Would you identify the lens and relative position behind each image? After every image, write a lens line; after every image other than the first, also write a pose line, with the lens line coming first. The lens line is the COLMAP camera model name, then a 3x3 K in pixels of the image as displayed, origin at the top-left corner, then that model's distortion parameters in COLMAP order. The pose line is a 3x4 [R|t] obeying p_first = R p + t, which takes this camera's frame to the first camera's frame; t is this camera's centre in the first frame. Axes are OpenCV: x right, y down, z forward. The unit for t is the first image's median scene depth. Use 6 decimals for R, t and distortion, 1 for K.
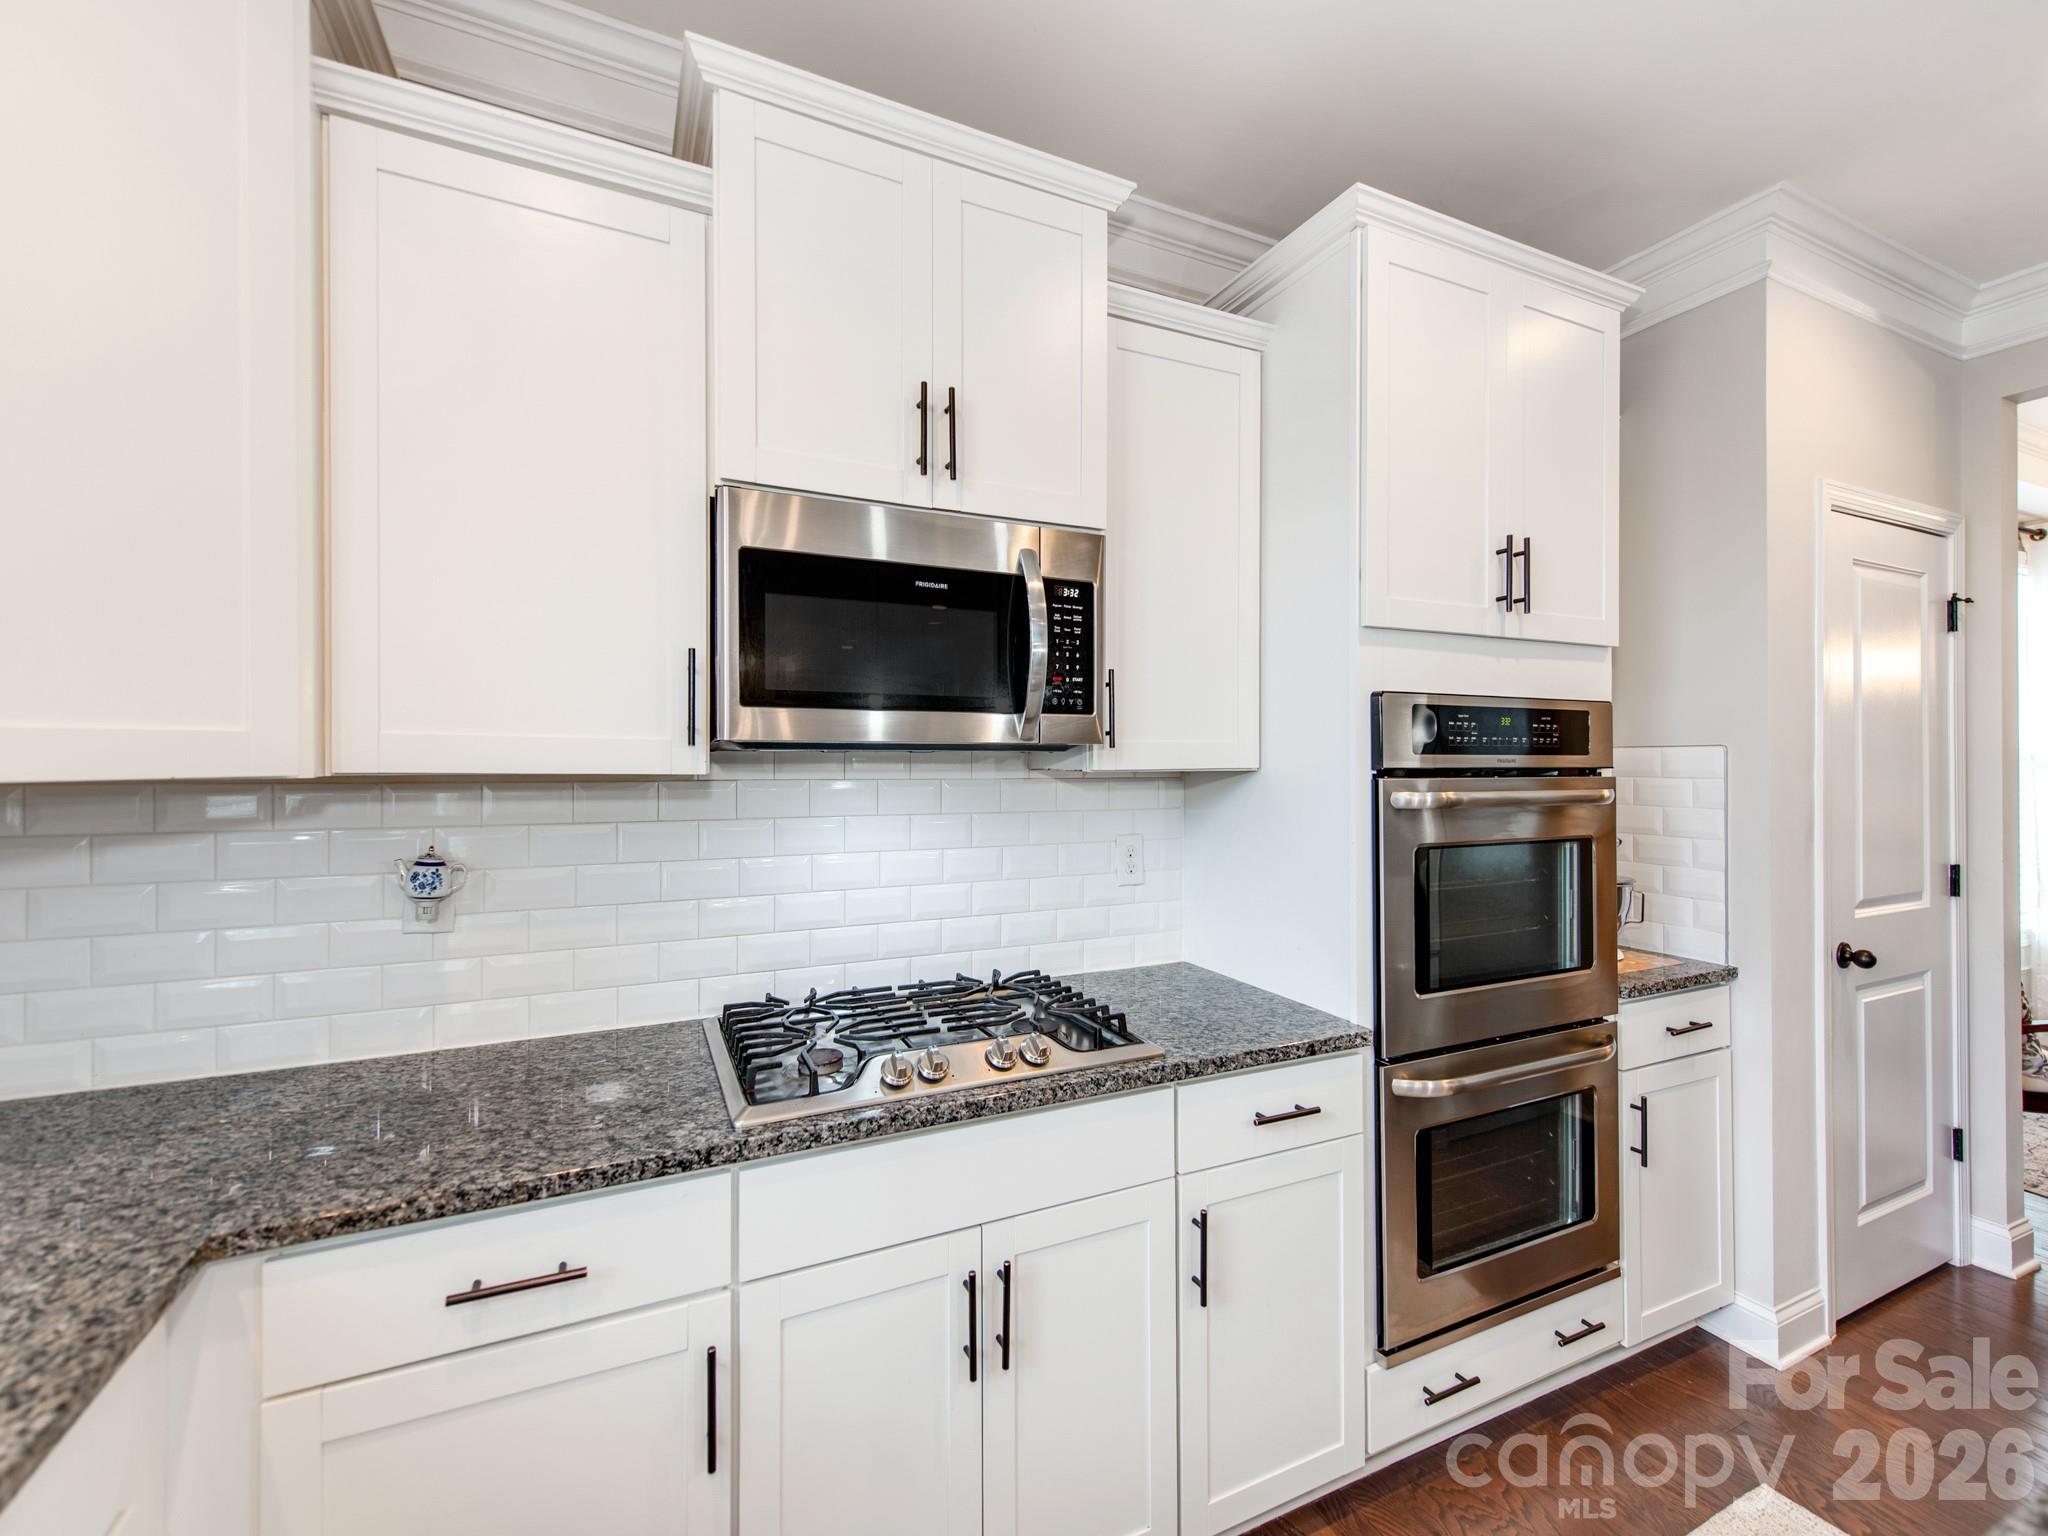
lens RADIAL K [[853.4, 0, 1032.4], [0, 853.4, 765.2], [0, 0, 1]] dist [0.017749, -0.003714]
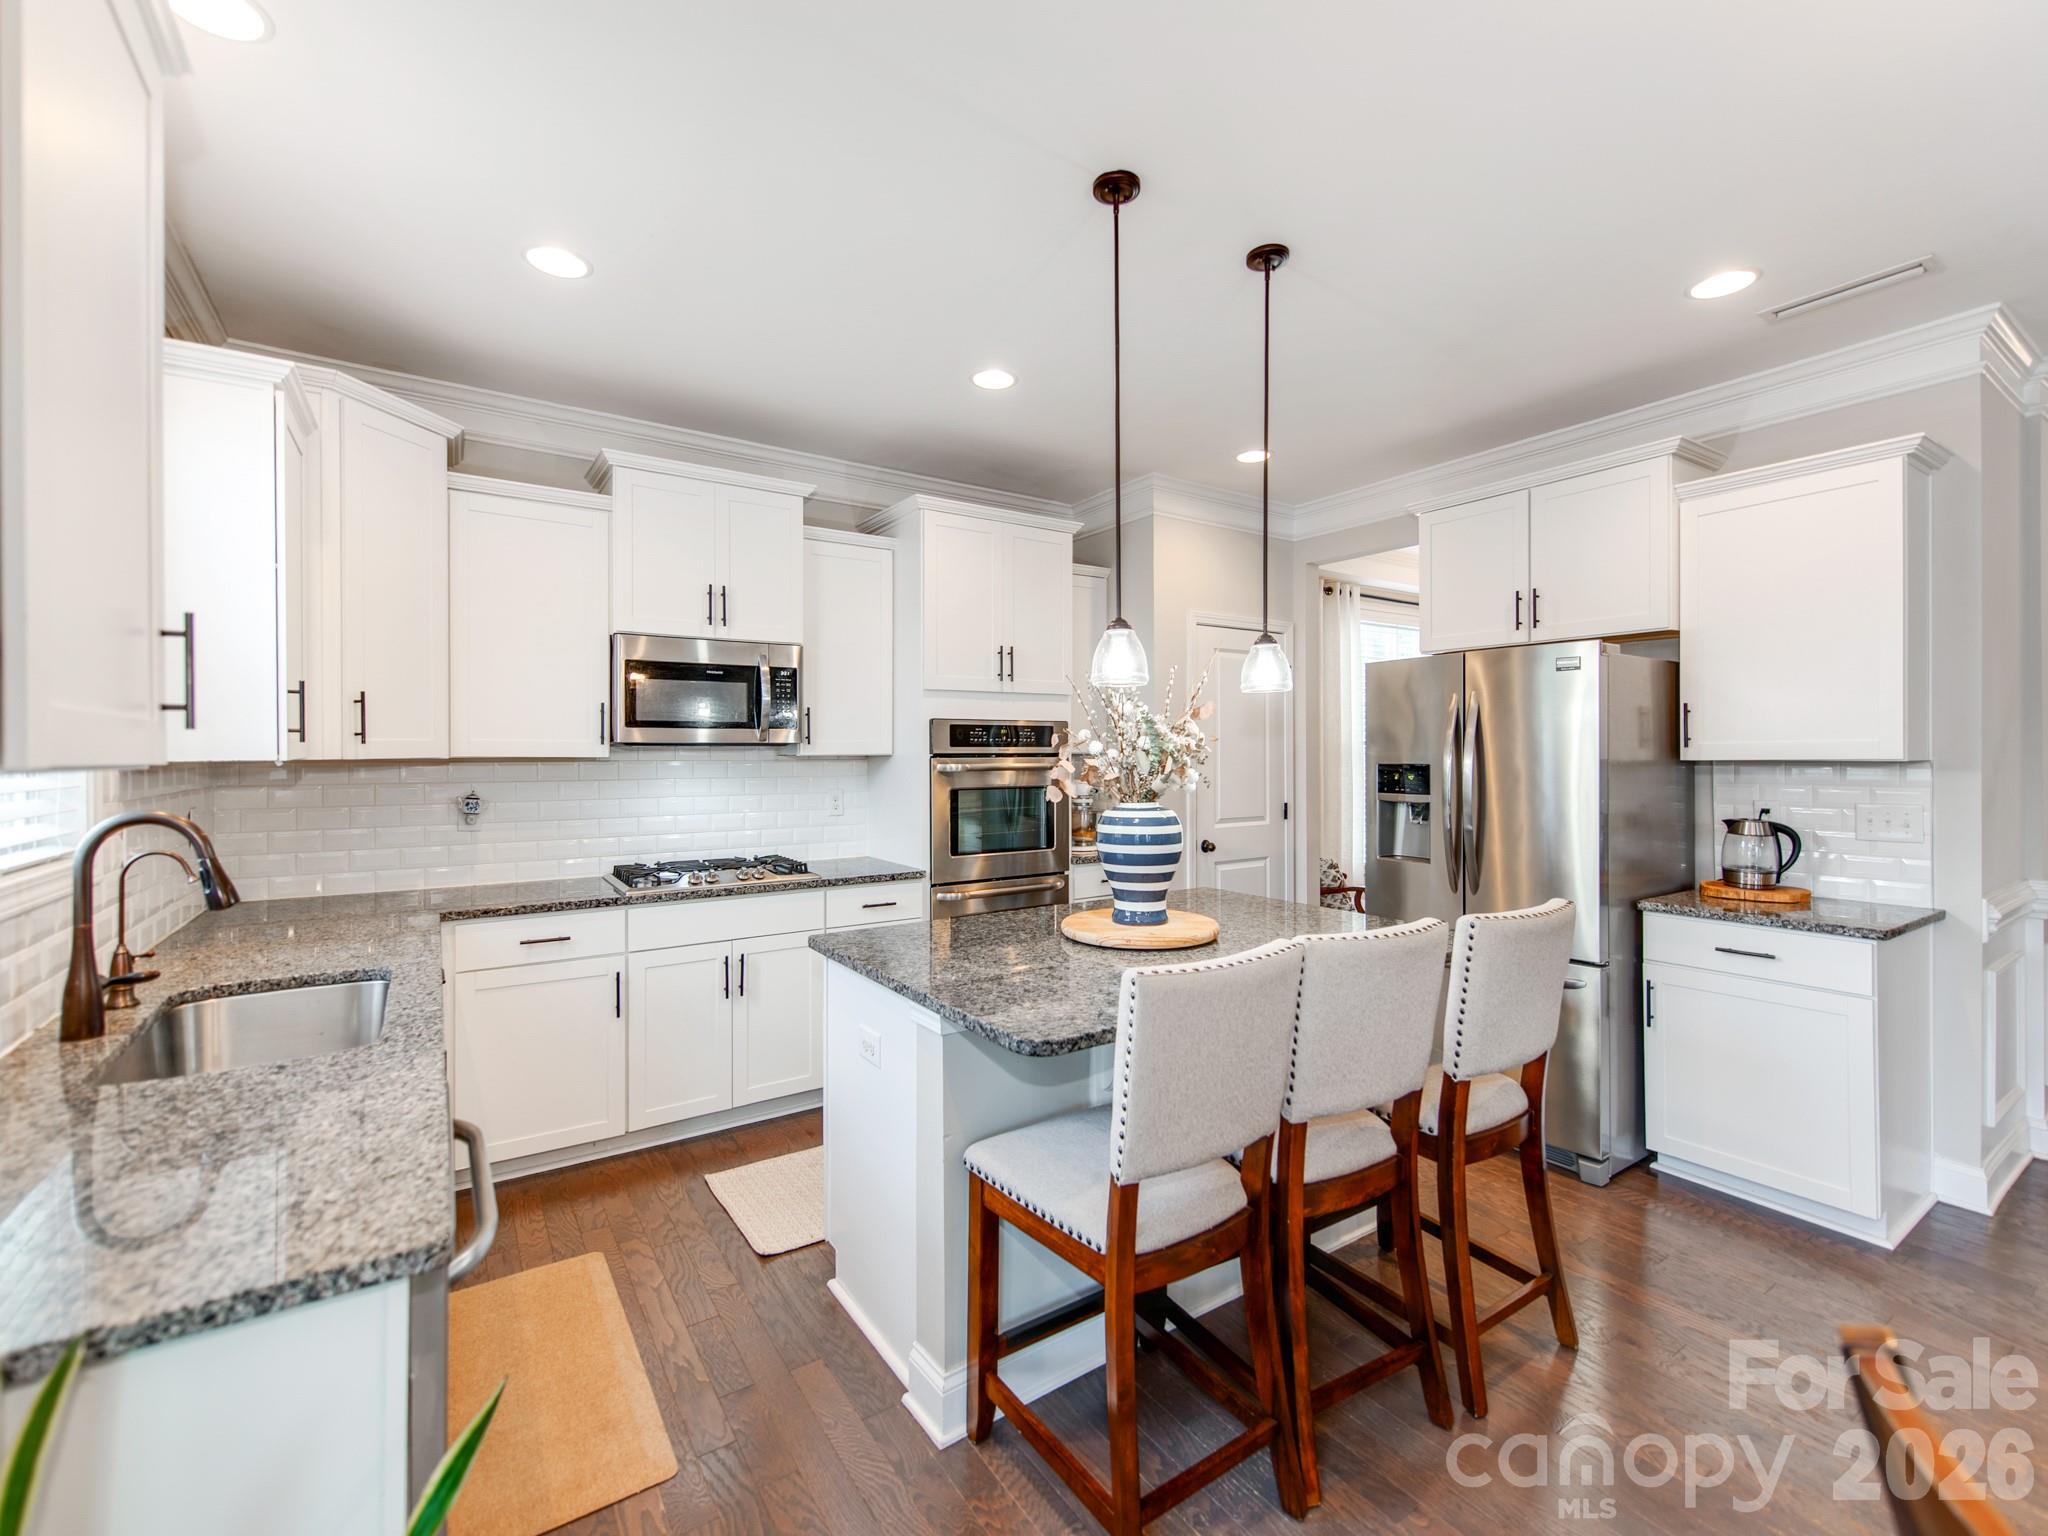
lens RADIAL K [[853.4, 0, 1038.4], [0, 853.4, 752.9], [0, 0, 1]] dist [0.017749, -0.003714]
pose [[0.986766, -0.004009, 0.162103, 0.328754], [0.004546, 0.999985, -0.002943, 0.010372], [-0.162089, 0.003641, 0.986769, -1.246834]]
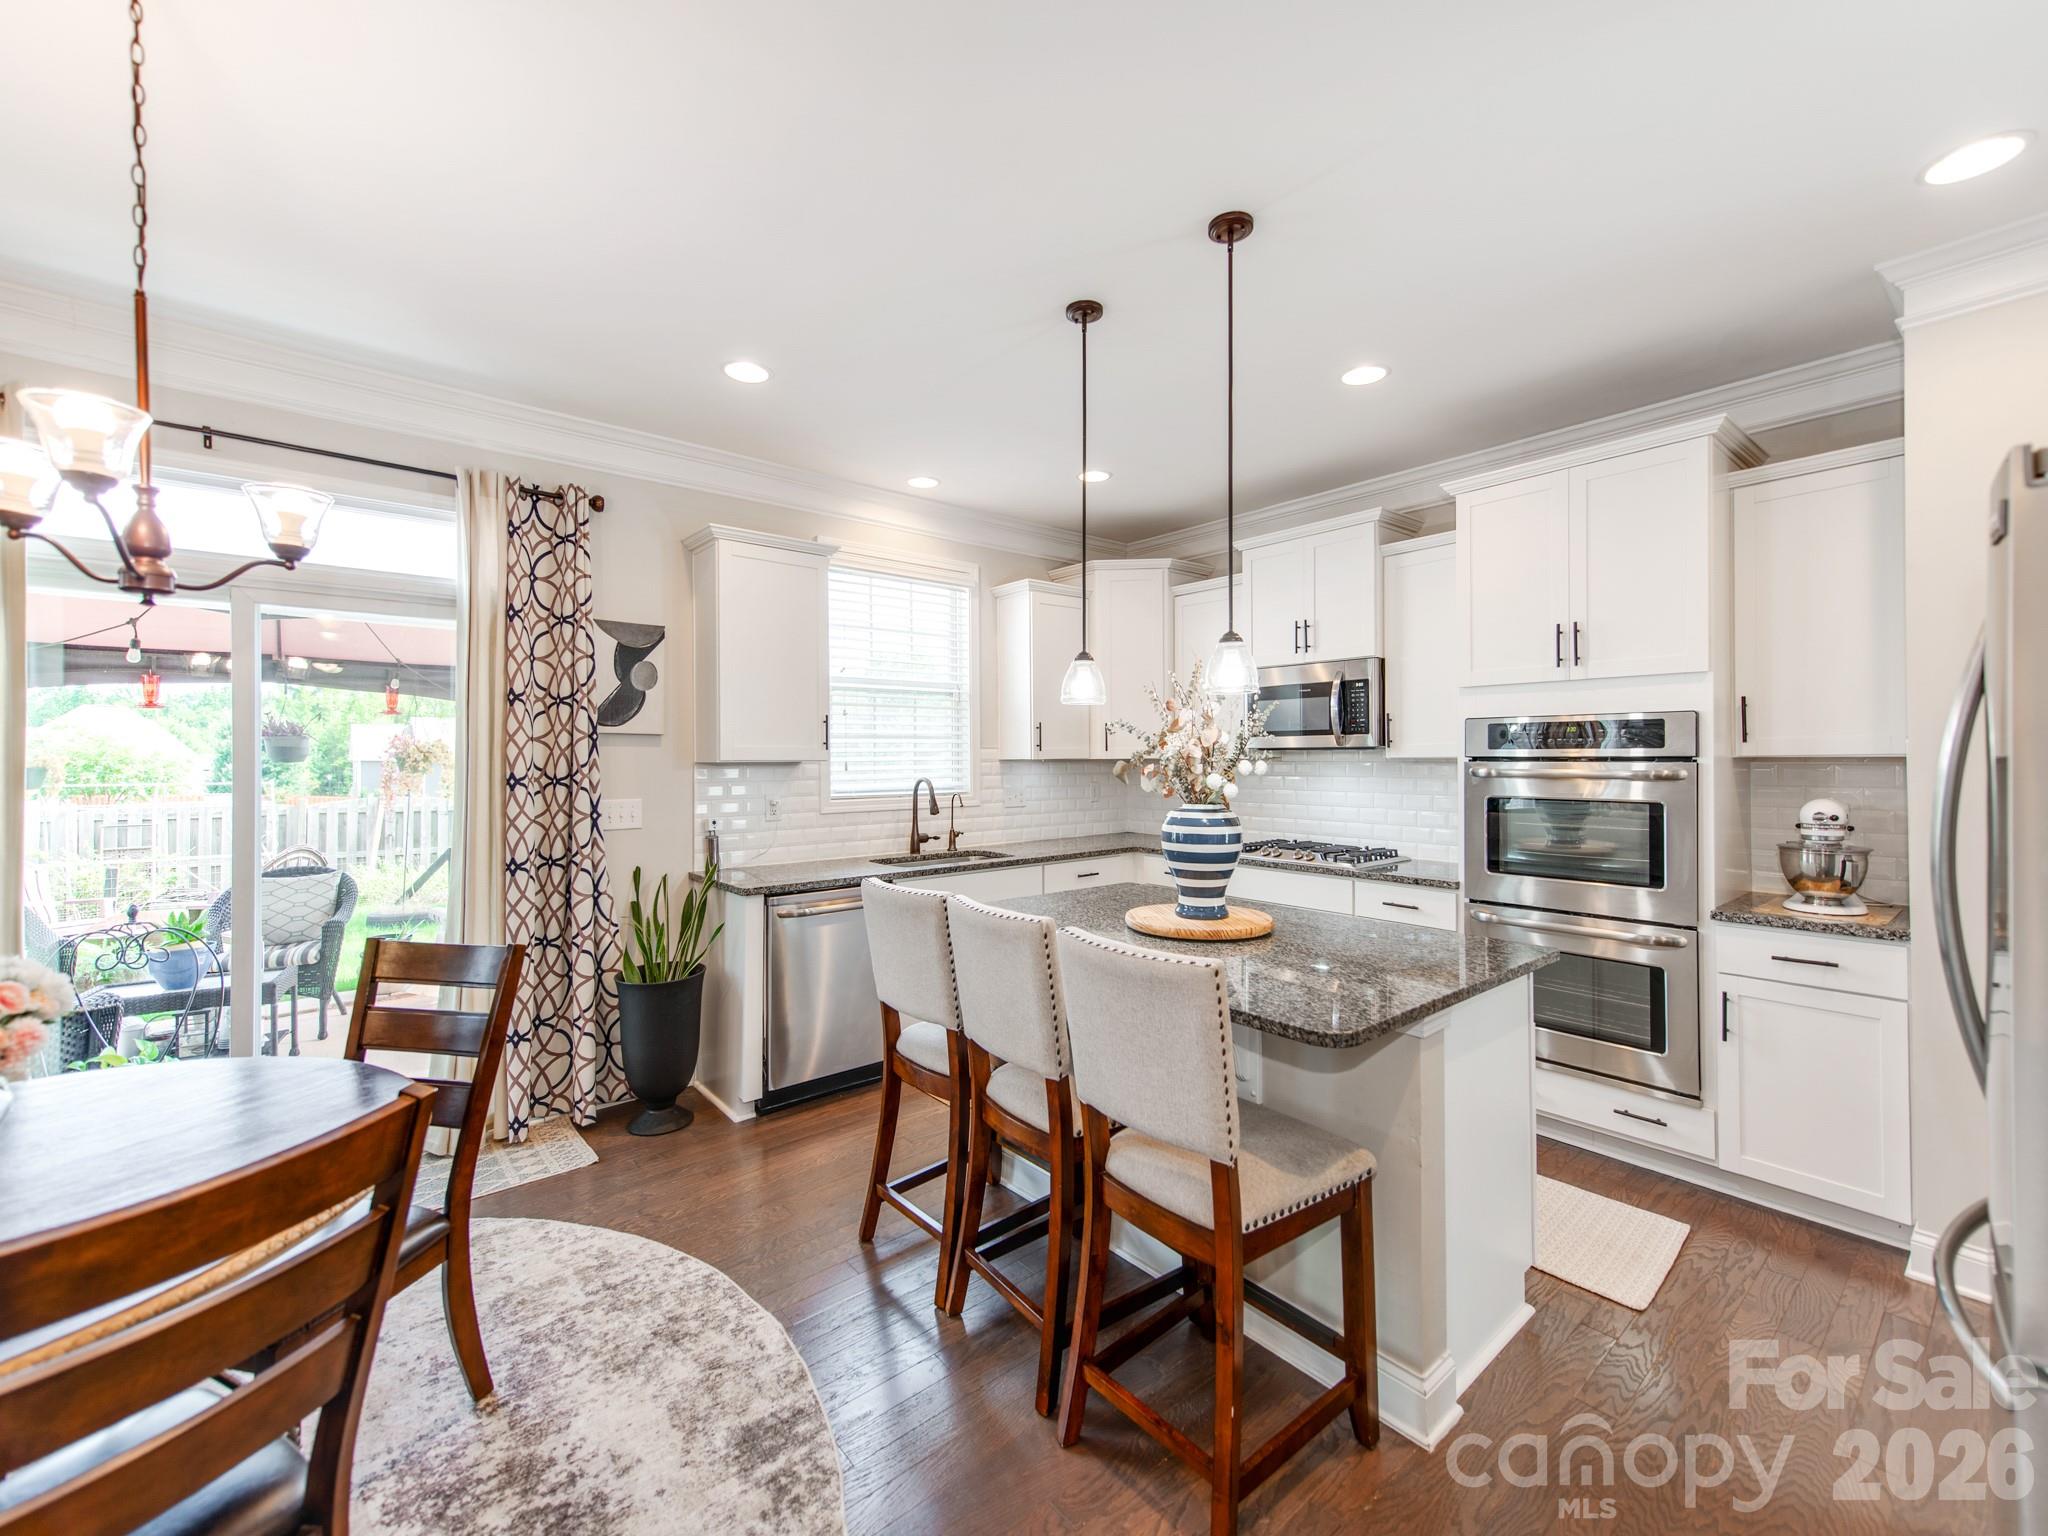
lens RADIAL K [[853.4, 0, 1045.2], [0, 853.4, 753.6], [0, 0, 1]] dist [0.017749, -0.003714]
pose [[0.289971, -0.005089, -0.957022, 2.113677], [-0.001373, 0.999983, -0.005734, 0.010098], [0.957034, 0.002977, 0.289959, -0.559265]]
